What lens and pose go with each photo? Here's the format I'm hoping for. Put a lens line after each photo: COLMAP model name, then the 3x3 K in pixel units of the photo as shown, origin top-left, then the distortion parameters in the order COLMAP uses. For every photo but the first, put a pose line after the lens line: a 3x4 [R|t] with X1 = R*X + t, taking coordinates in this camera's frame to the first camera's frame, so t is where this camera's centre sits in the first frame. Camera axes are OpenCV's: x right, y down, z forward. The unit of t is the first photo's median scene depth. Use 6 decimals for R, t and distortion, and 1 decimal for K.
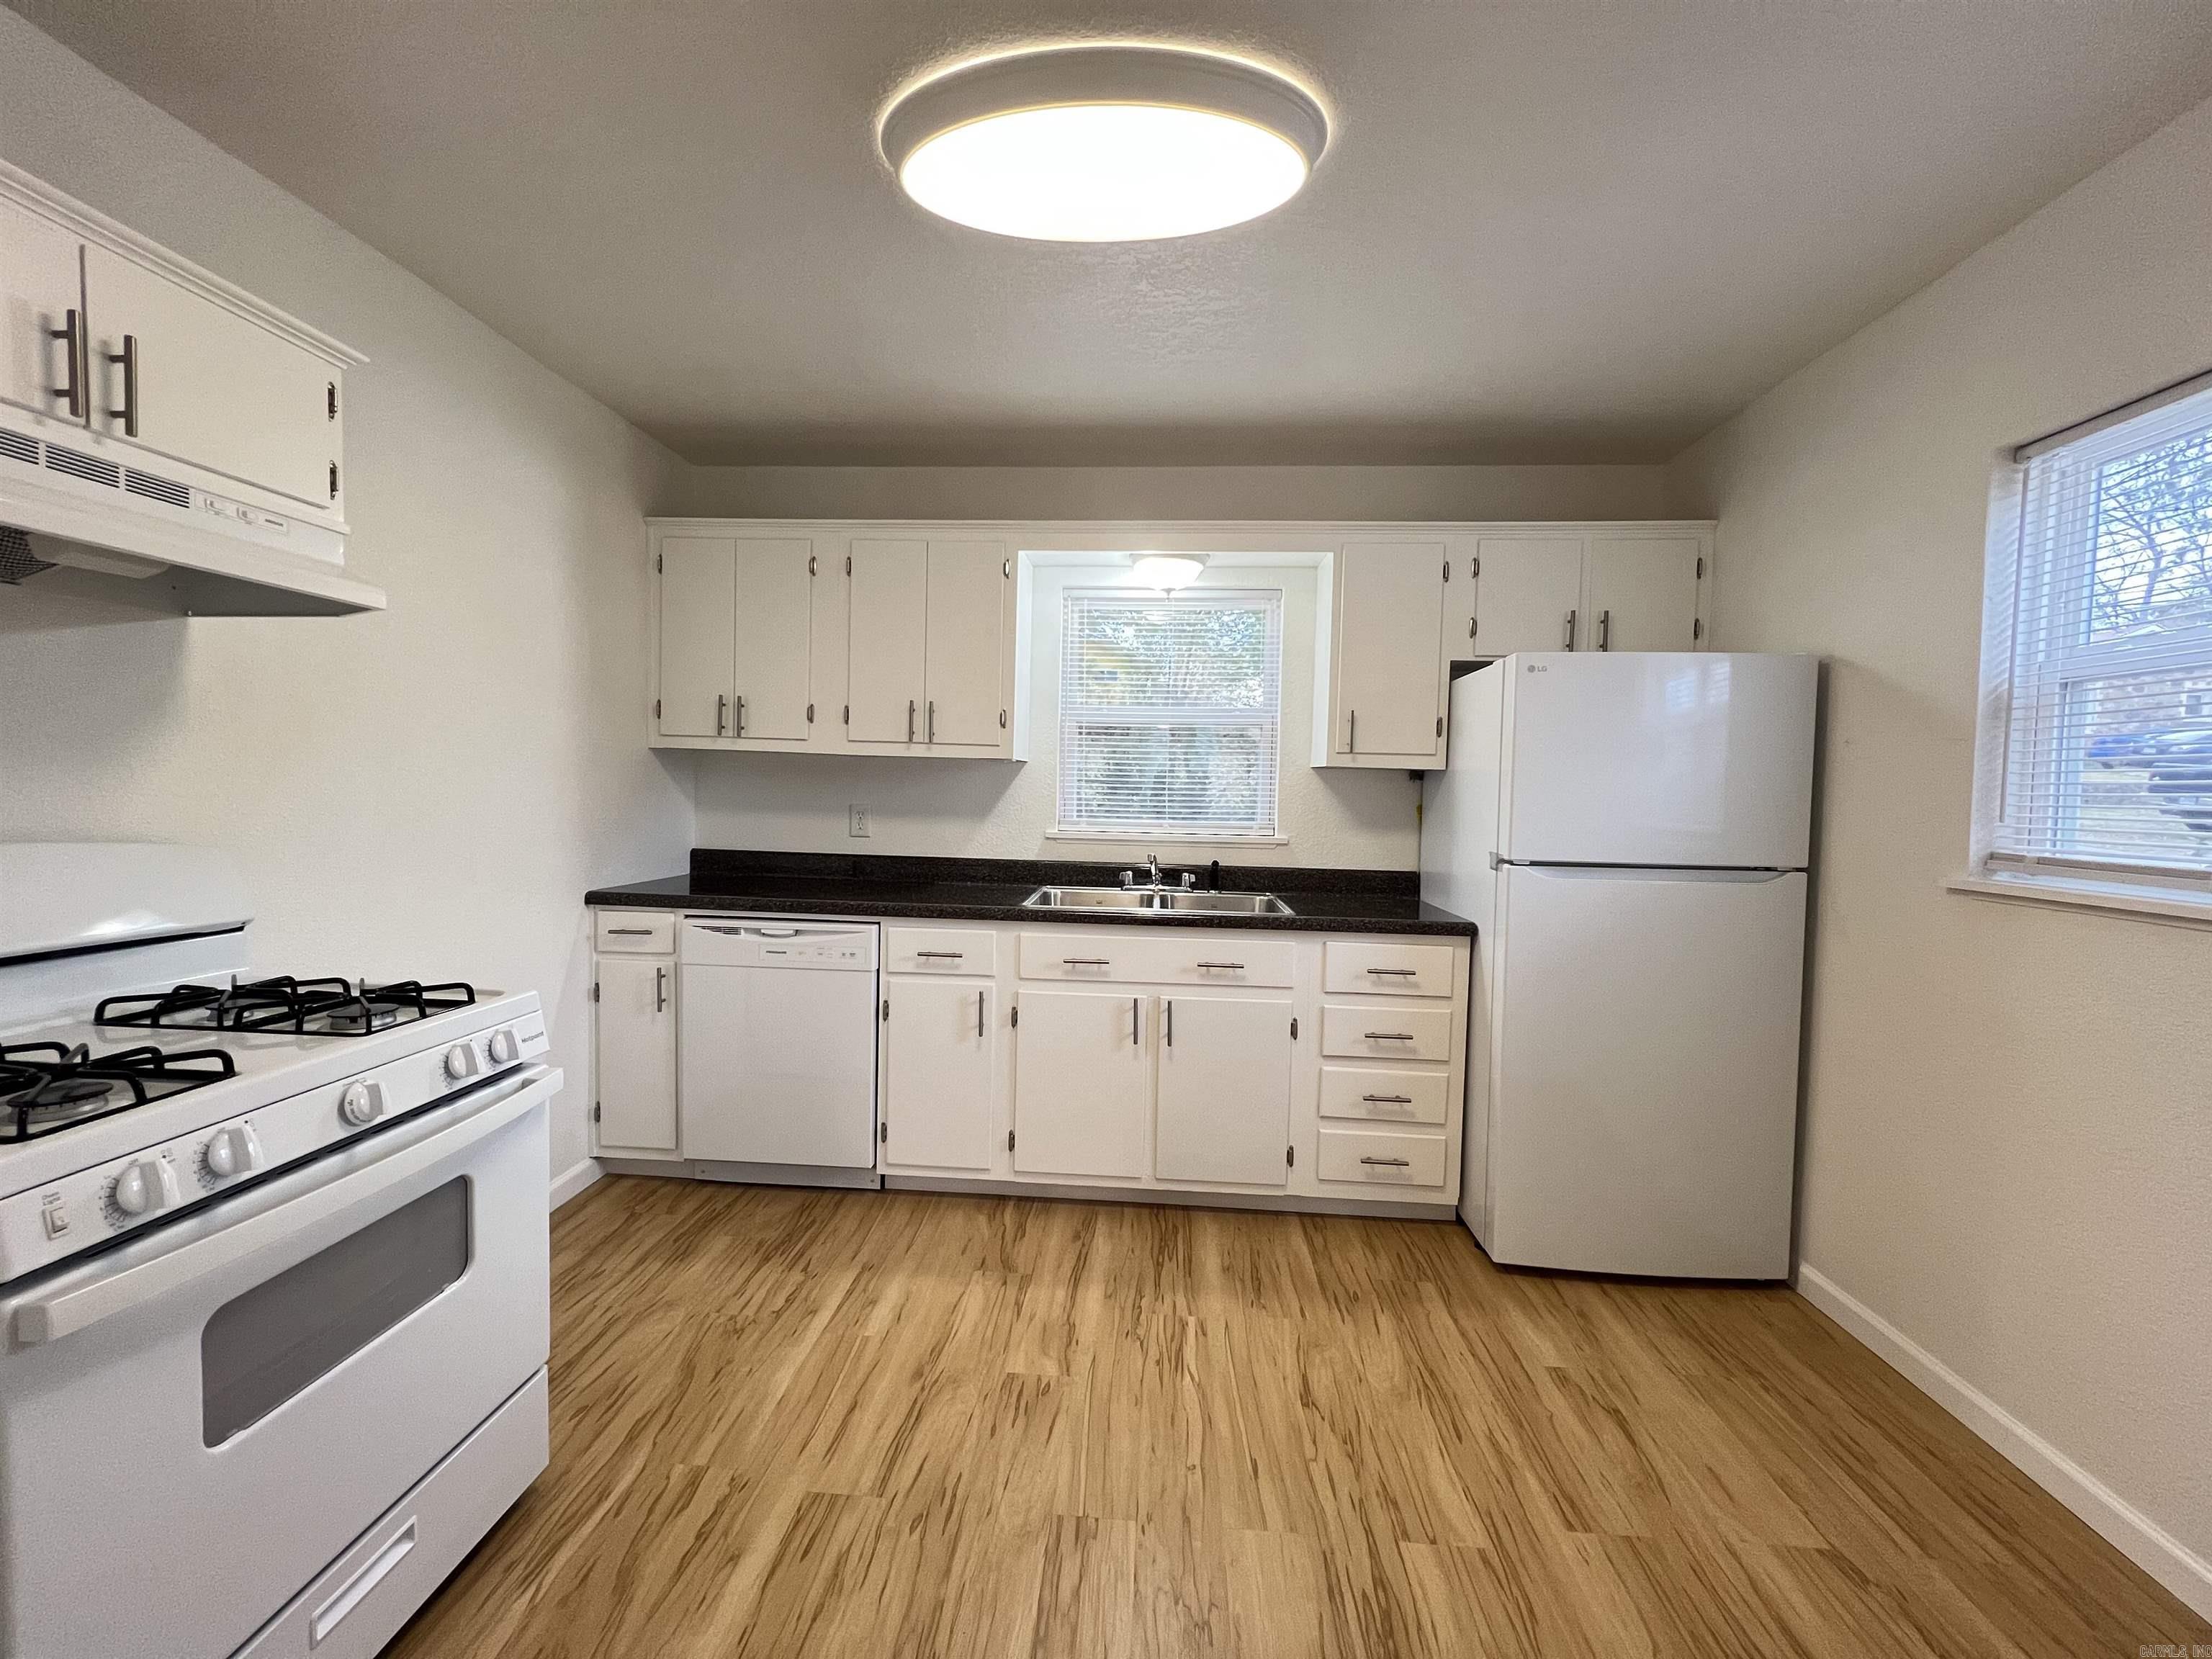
lens RADIAL K [[882.9, 0, 1100.6], [0, 882.9, 826.8], [0, 0, 1]] dist [0.000658, 0.000459]
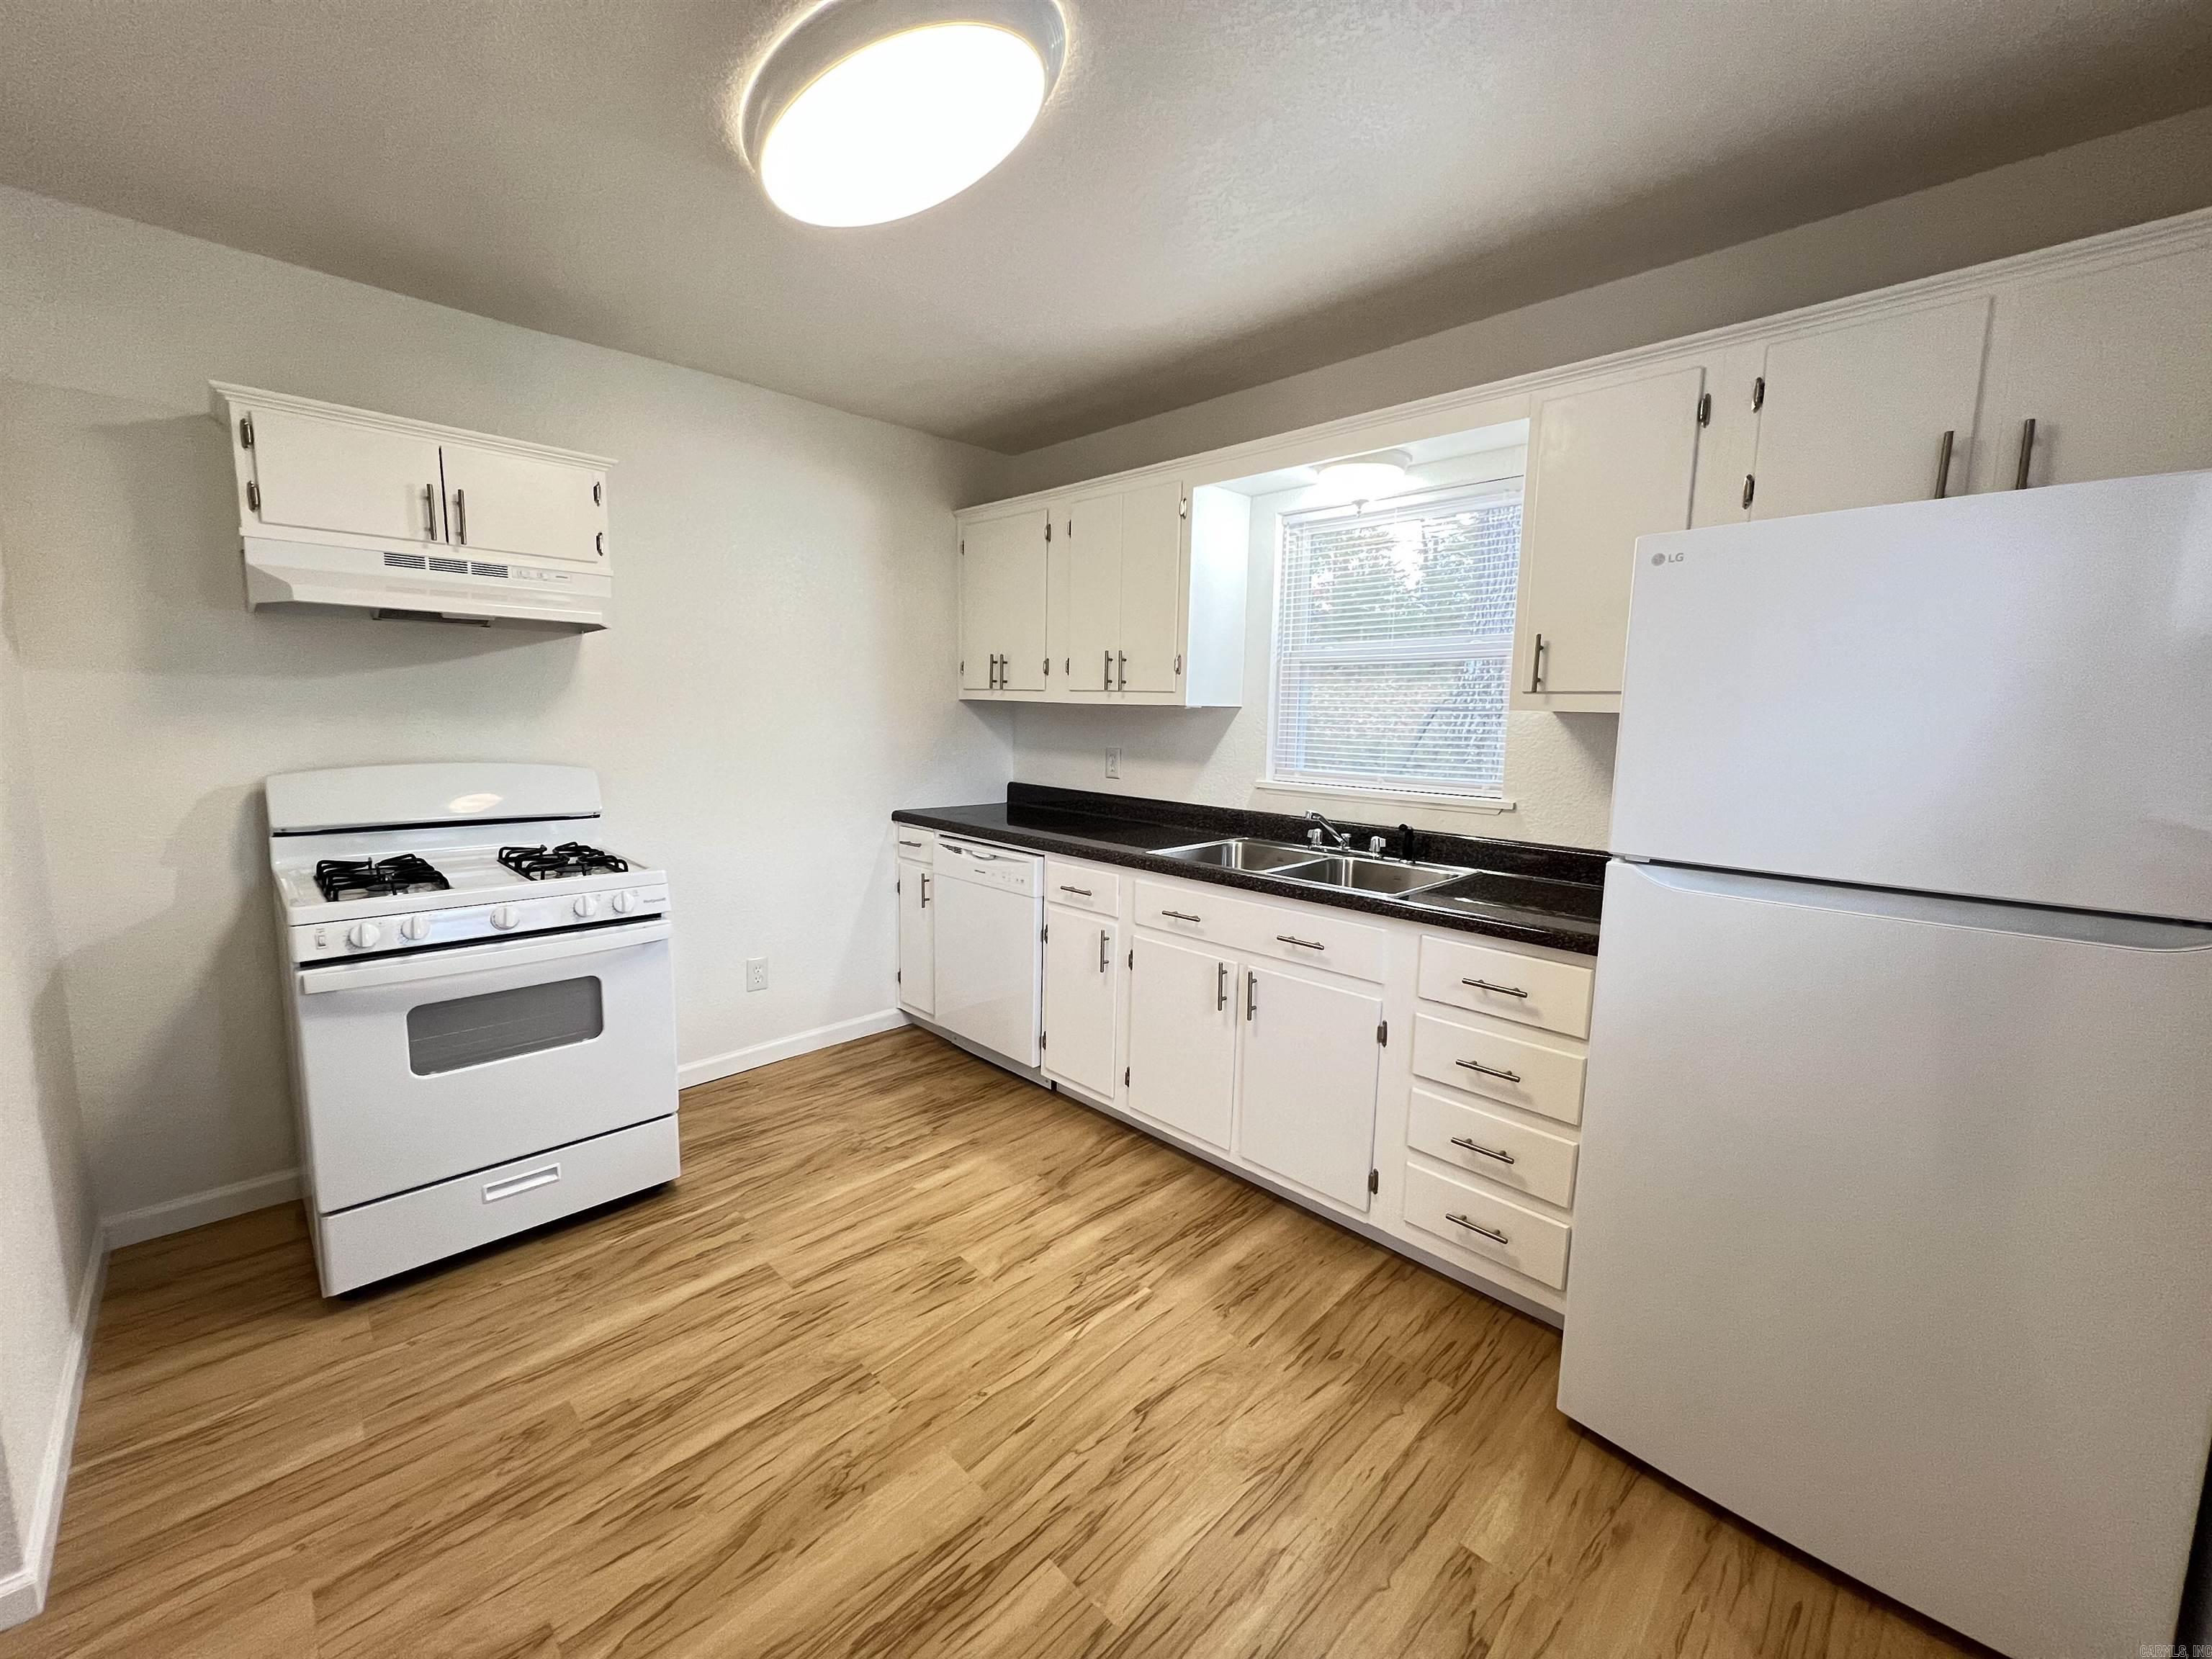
lens RADIAL K [[882.9, 0, 1100.6], [0, 882.9, 826.8], [0, 0, 1]] dist [0.000658, 0.000459]
pose [[0.753357, 0.077976, -0.652973, 0.559275], [-0.031531, 0.996086, 0.082571, -0.023505], [0.656856, -0.041616, 0.752867, 0.220959]]
